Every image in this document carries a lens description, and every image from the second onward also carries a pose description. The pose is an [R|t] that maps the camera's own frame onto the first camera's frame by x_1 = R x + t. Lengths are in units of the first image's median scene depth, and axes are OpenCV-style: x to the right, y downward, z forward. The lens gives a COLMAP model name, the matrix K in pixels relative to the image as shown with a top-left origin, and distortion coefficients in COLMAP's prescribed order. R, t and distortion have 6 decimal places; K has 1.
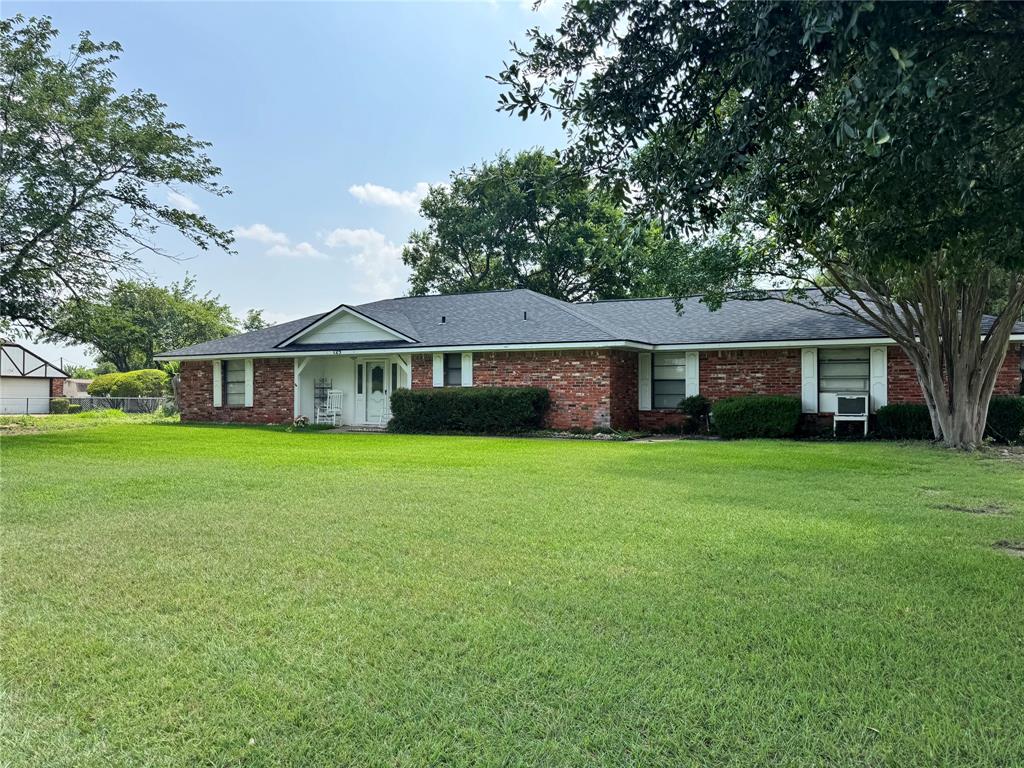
lens RADIAL K [[726.1, 0, 513.1], [0, 726.1, 385.0], [0, 0, 1]] dist [0.033710, -0.029561]
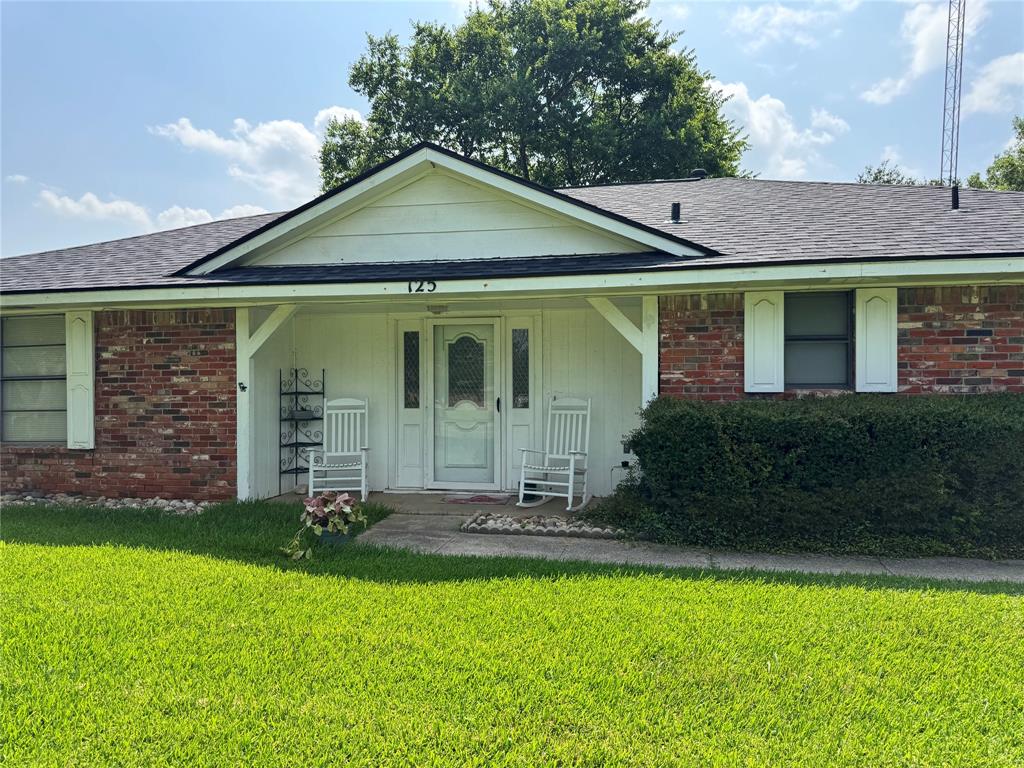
lens RADIAL K [[726.1, 0, 508.3], [0, 726.1, 386.8], [0, 0, 1]] dist [0.033710, -0.029561]
pose [[0.960515, -0.008774, 0.278090, -0.291912], [0.003678, 0.999816, 0.018842, -0.006260], [-0.278204, -0.017075, 0.960370, 0.674530]]
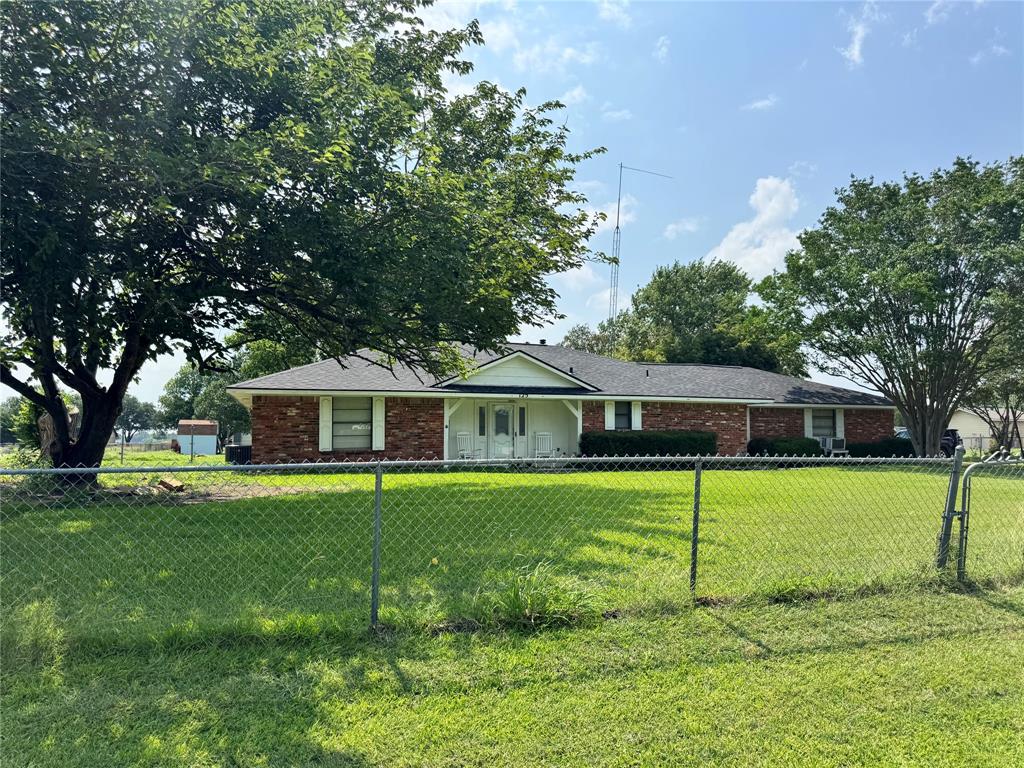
lens RADIAL K [[726.1, 0, 512.4], [0, 726.1, 383.8], [0, 0, 1]] dist [0.033710, -0.029561]
pose [[0.702527, 0.054660, 0.709555, -0.987660], [-0.009135, 0.997656, -0.067809, 0.008502], [-0.711598, 0.041156, 0.701380, 0.276431]]
